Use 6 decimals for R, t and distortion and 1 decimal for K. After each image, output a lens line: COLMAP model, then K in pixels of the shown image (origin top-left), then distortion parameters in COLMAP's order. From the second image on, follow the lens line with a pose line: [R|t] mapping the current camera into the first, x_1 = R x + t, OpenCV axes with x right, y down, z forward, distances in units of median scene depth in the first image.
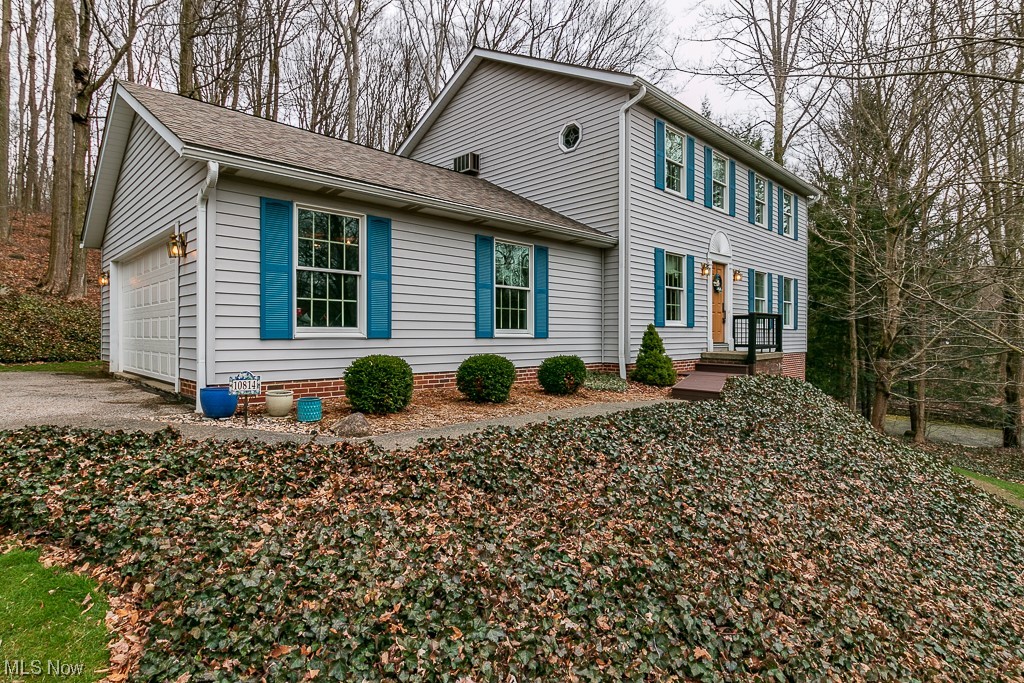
lens RADIAL K [[535.0, 0, 512.0], [0, 535.0, 341.5], [0, 0, 1]] dist [-0.001550, -0.000284]
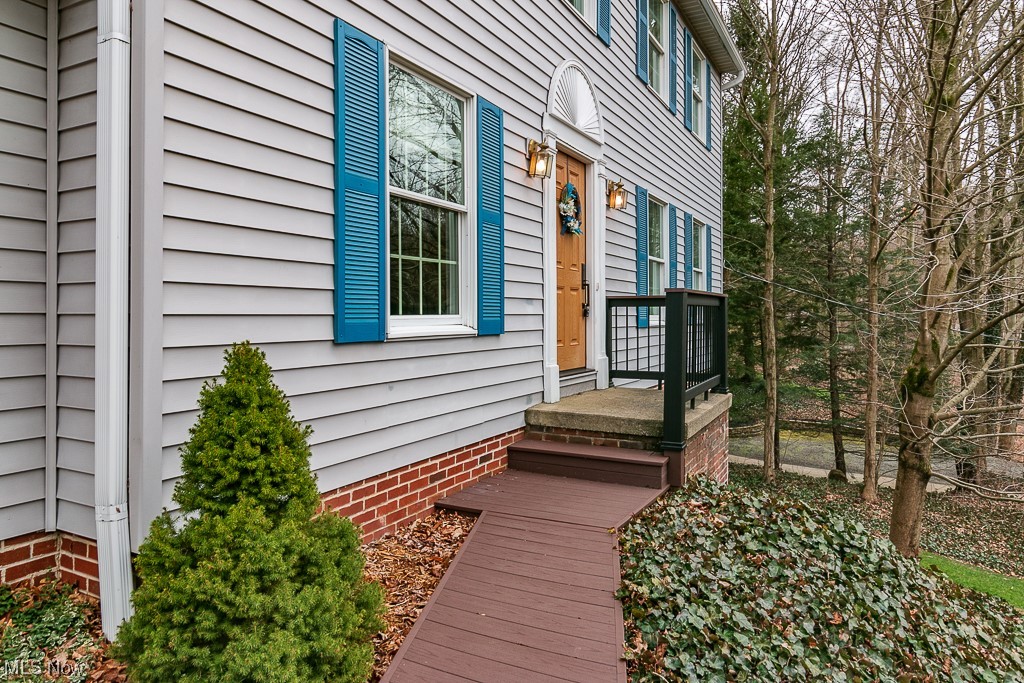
lens RADIAL K [[666.2, 0, 512.0], [0, 666.2, 341.5], [0, 0, 1]] dist [0.001190, 0.000132]
pose [[0.957582, -0.013771, 0.287830, 0.220035], [0.006739, 0.999654, 0.025410, -0.030646], [-0.288081, -0.022392, 0.957344, 0.589204]]
